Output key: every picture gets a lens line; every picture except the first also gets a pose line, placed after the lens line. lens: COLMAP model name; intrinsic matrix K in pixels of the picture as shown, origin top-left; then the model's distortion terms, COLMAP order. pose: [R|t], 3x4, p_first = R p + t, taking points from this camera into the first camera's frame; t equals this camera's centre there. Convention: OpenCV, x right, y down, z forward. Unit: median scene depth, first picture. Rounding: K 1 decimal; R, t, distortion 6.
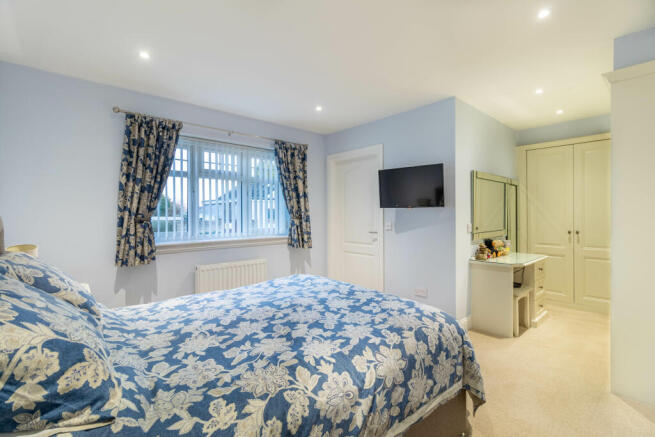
lens RADIAL K [[299.9, 0, 327.1], [0, 299.9, 213.1], [0, 0, 1]] dist [-0.003628, -0.000399]
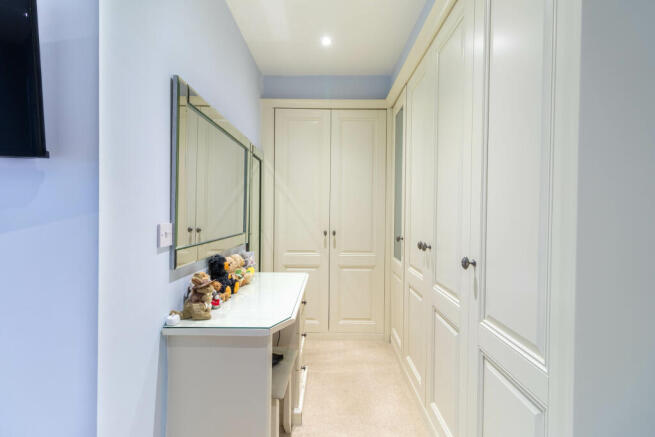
lens RADIAL K [[299.9, 0, 327.6], [0, 299.9, 214.1], [0, 0, 1]] dist [-0.003628, -0.000399]
pose [[0.668359, 0.006530, 0.743810, 0.297782], [-0.010812, 0.999941, 0.000937, 0.019510], [-0.743760, -0.008669, 0.668391, 0.543398]]
